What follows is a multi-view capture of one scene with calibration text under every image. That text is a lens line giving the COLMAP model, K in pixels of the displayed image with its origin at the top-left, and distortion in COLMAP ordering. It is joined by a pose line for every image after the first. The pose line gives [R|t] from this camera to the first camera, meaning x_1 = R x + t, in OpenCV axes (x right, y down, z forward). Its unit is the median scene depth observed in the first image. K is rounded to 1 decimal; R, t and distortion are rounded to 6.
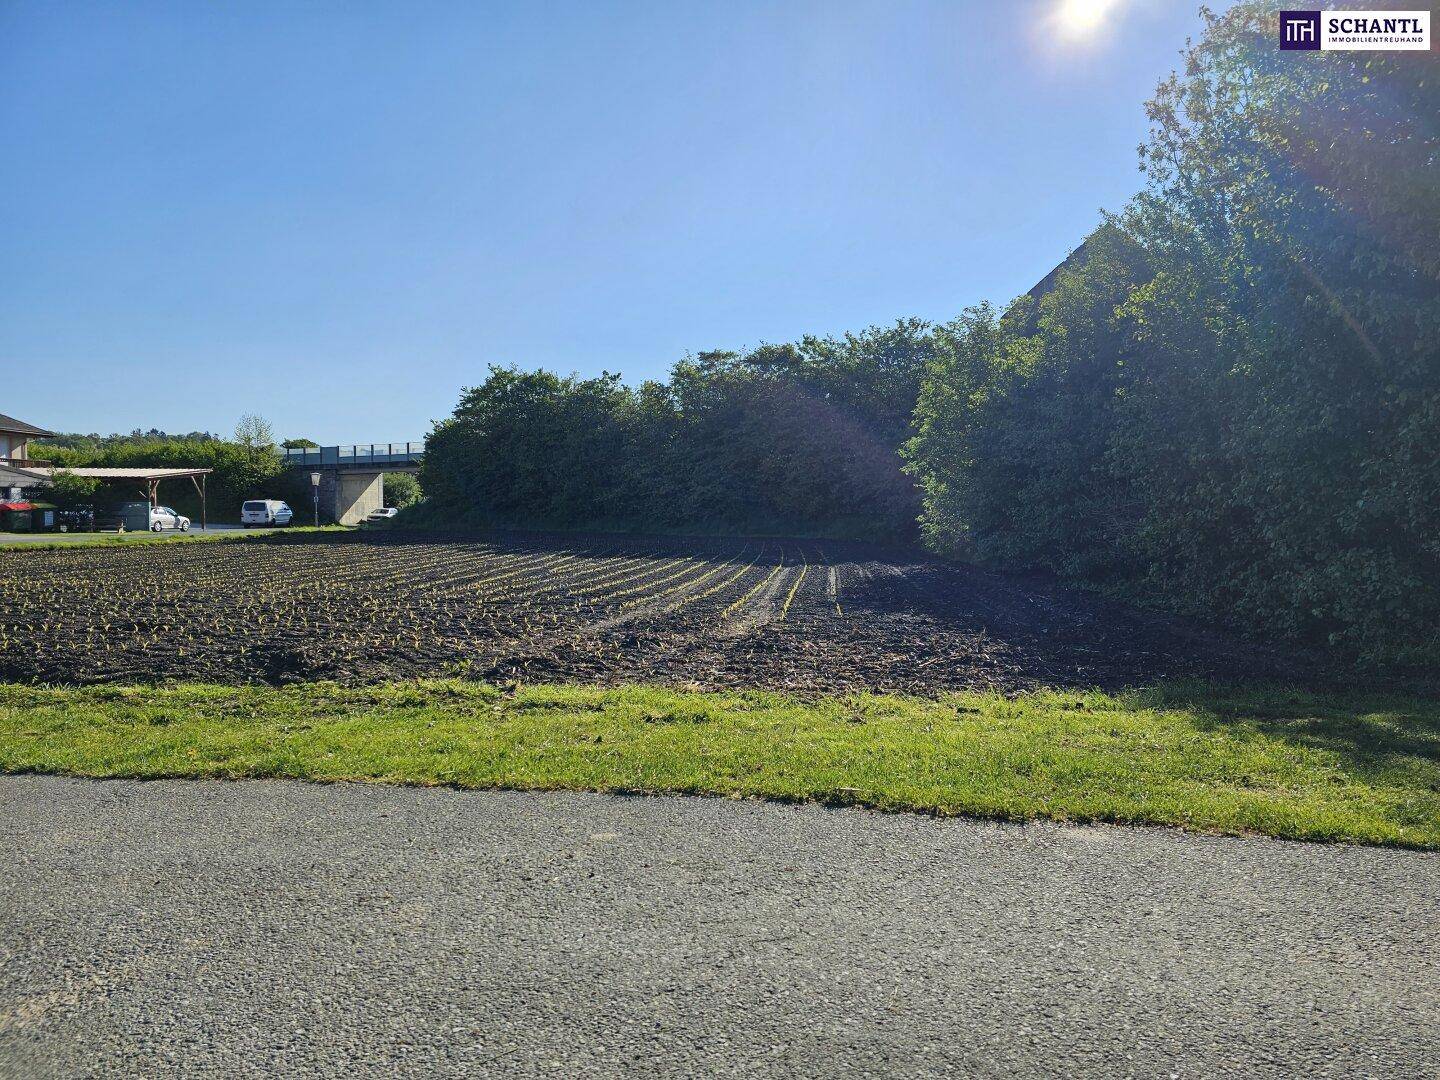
lens RADIAL K [[970.1, 0, 730.9], [0, 970.1, 552.7], [0, 0, 1]] dist [0.089659, -0.091717]
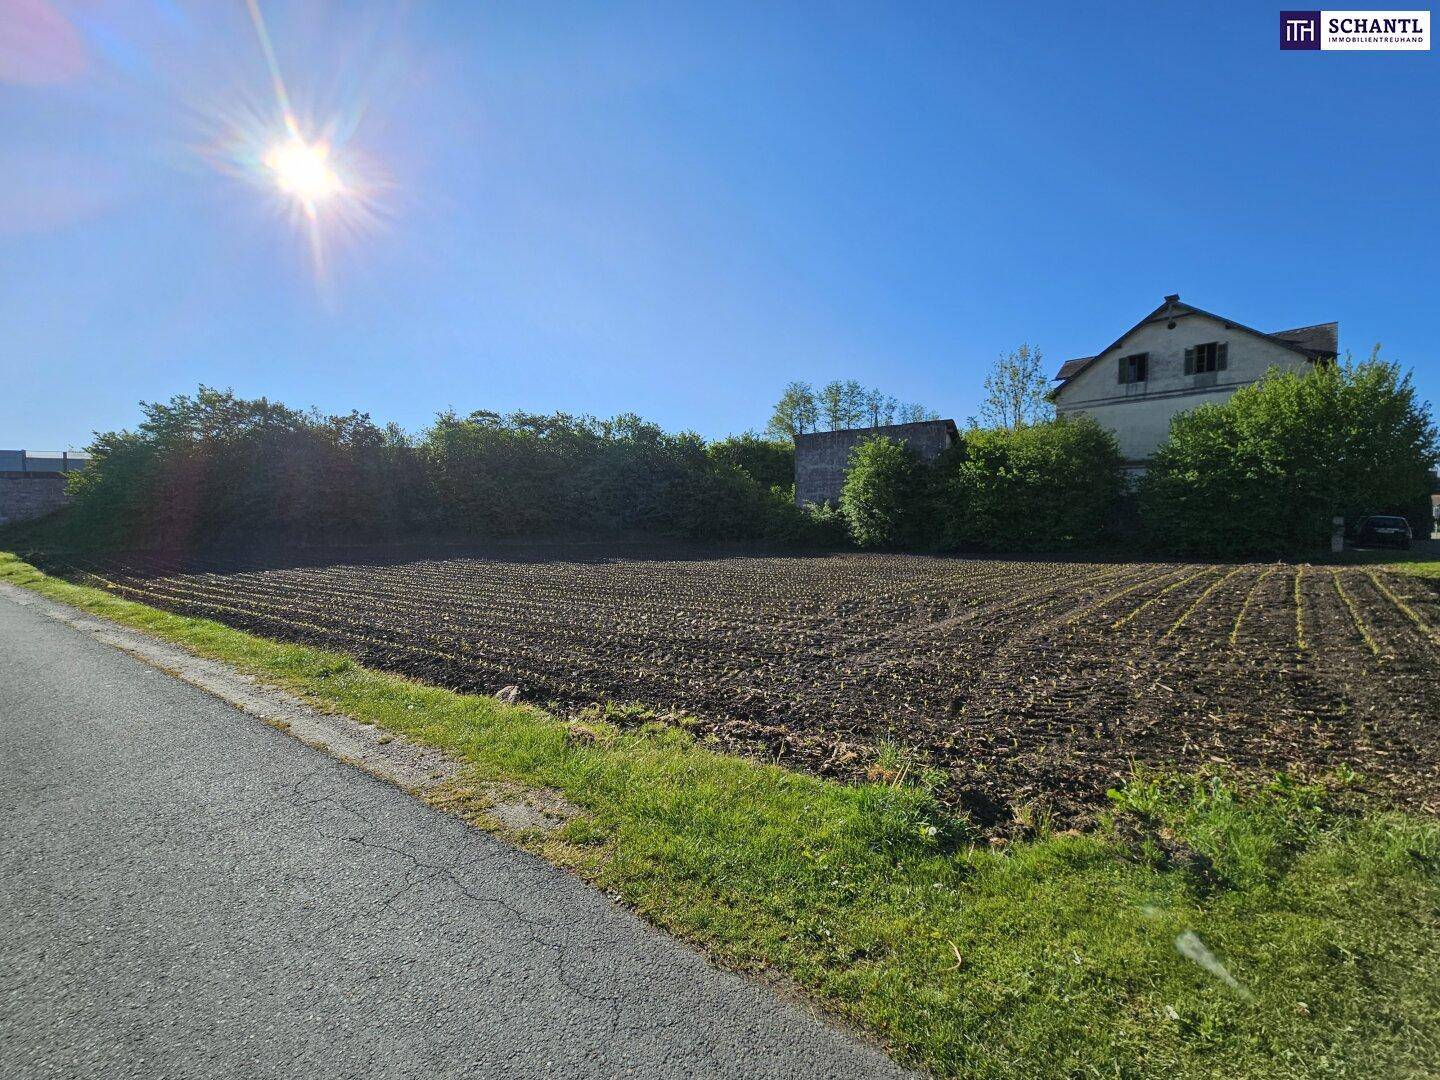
lens RADIAL K [[596.8, 0, 725.6], [0, 596.8, 538.7], [0, 0, 1]] dist [-0.005497, 0.003367]
pose [[0.569642, -0.031084, 0.821305, -0.525764], [0.040073, 0.999147, 0.010021, -0.021286], [-0.820915, 0.027203, 0.570402, 0.244267]]
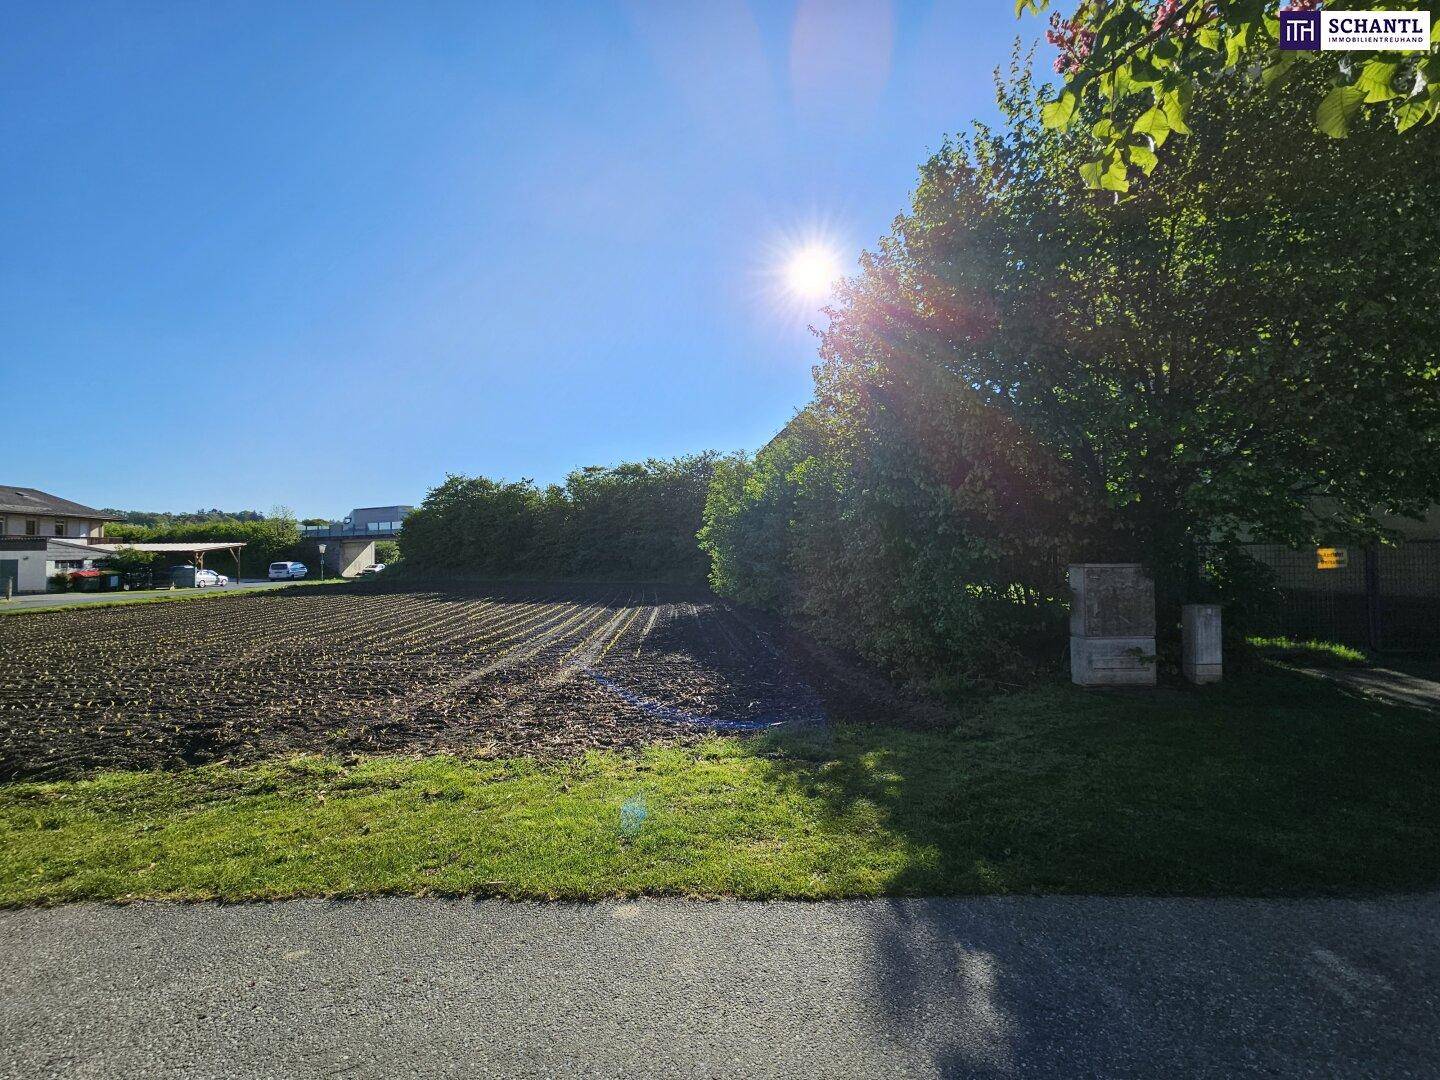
lens RADIAL K [[596.8, 0, 725.6], [0, 596.8, 538.7], [0, 0, 1]] dist [-0.005497, 0.003367]
pose [[0.983270, -0.010928, 0.181827, 0.018408], [0.023998, 0.997270, -0.069836, -0.013334], [-0.180568, 0.073031, 0.980847, -0.001813]]
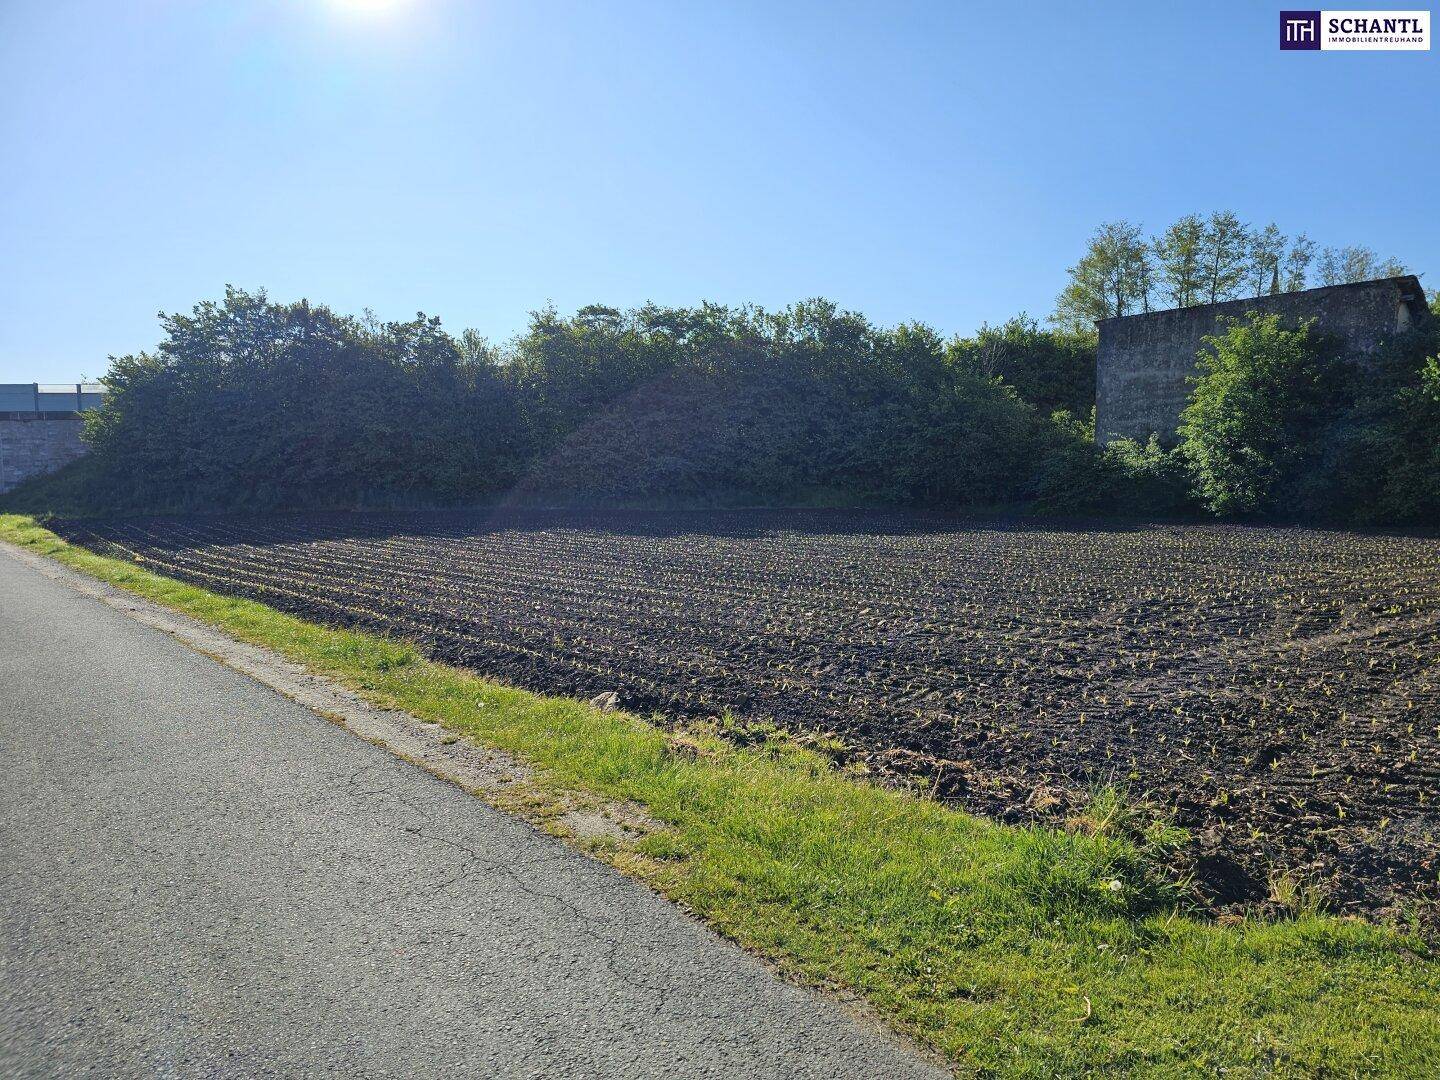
lens RADIAL K [[970.1, 0, 730.9], [0, 970.1, 552.7], [0, 0, 1]] dist [0.089659, -0.091717]
pose [[0.758388, -0.063521, 0.648700, -0.532255], [0.039606, 0.997892, 0.051411, -0.019493], [-0.650599, -0.013297, 0.759305, 0.225533]]
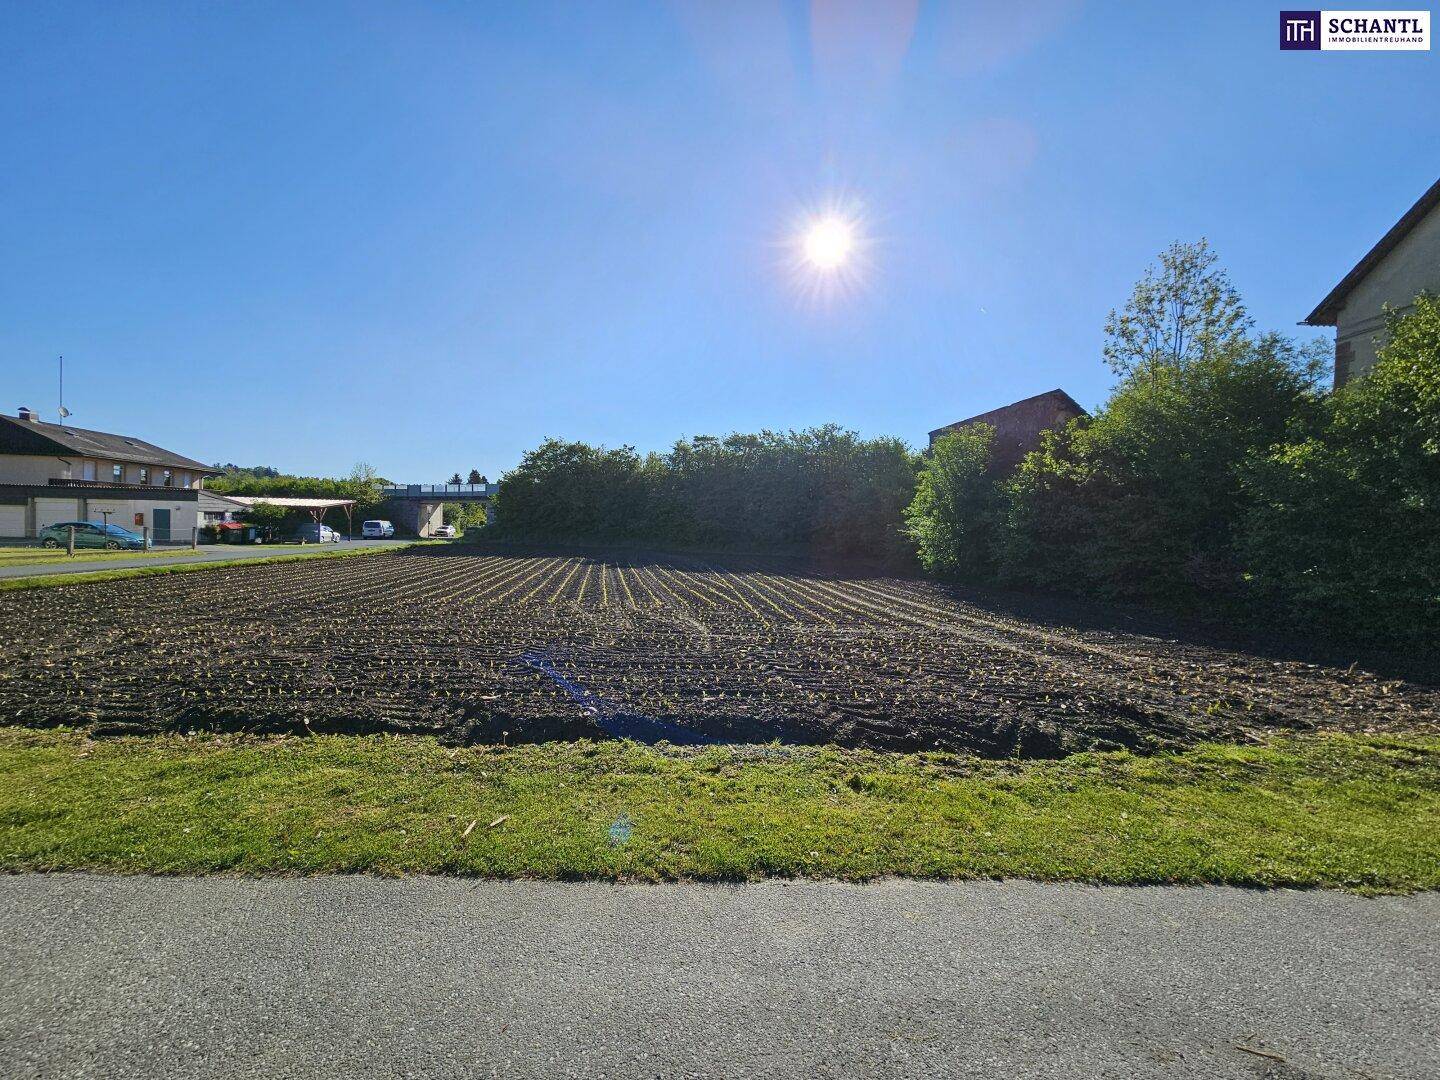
lens RADIAL K [[597.2, 0, 724.3], [0, 597.2, 538.9], [0, 0, 1]] dist [-0.001644, 0.000311]
pose [[0.984288, 0.016848, 0.175765, -0.153916], [-0.012811, 0.999628, -0.024078, -0.014564], [-0.176106, 0.021448, 0.984138, 0.030315]]
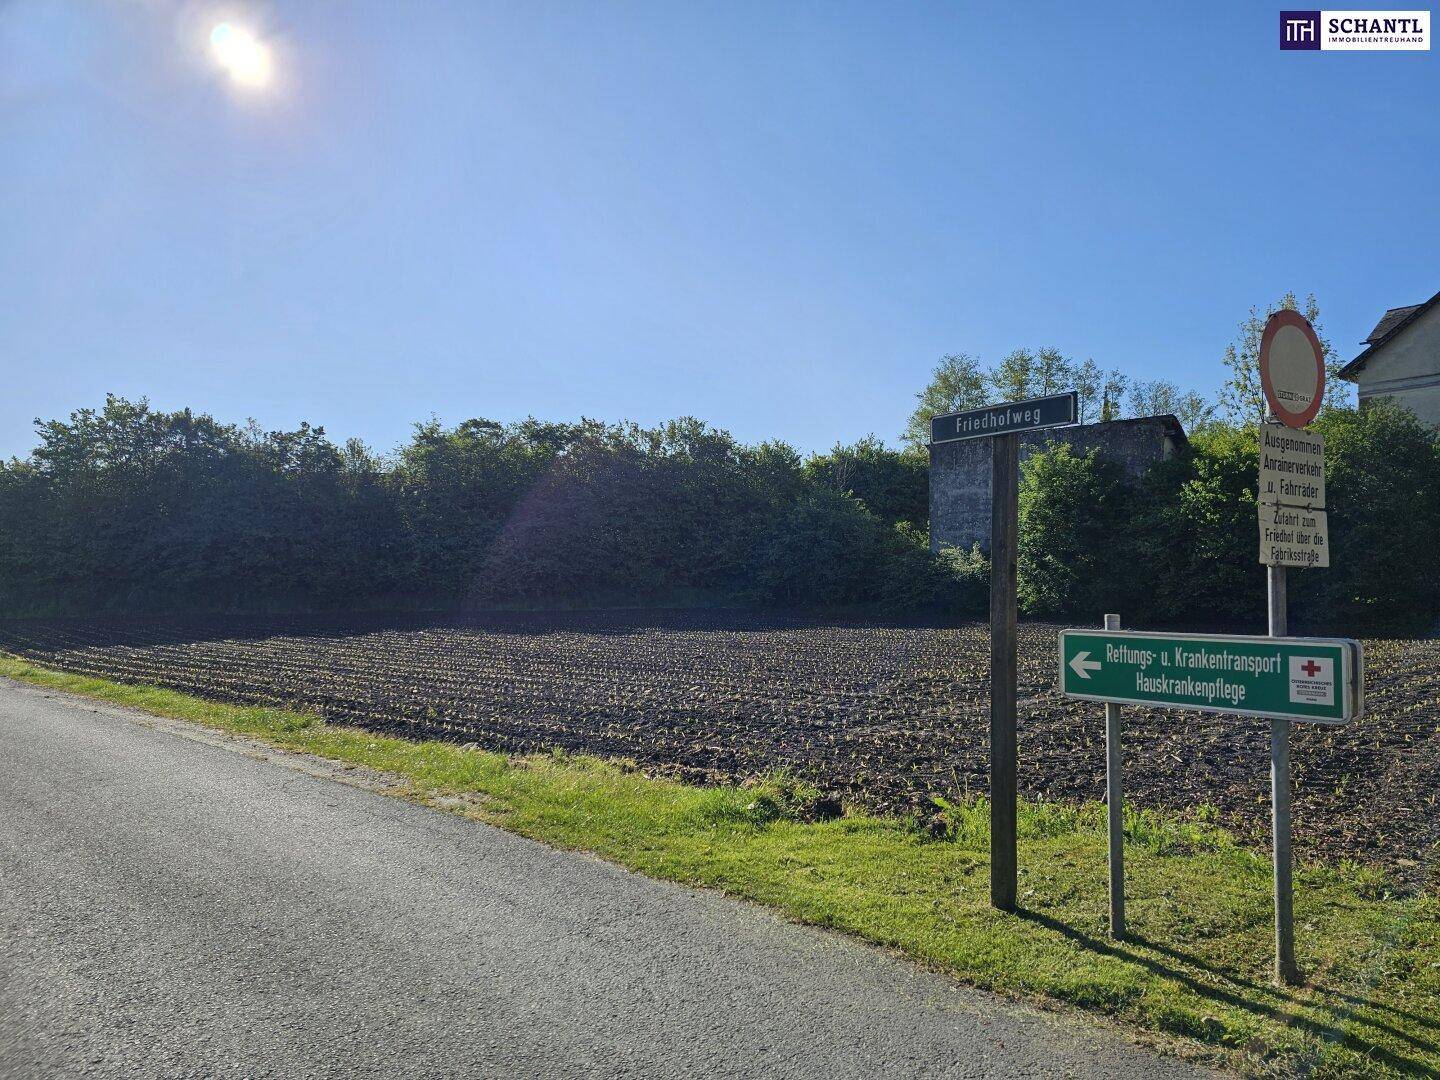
lens RADIAL K [[970.1, 0, 730.9], [0, 970.1, 552.7], [0, 0, 1]] dist [0.089659, -0.091717]
pose [[0.678249, 0.008130, 0.734787, -0.562582], [0.041748, 0.997897, -0.049577, -0.017233], [-0.733645, 0.064301, 0.676484, 0.173275]]
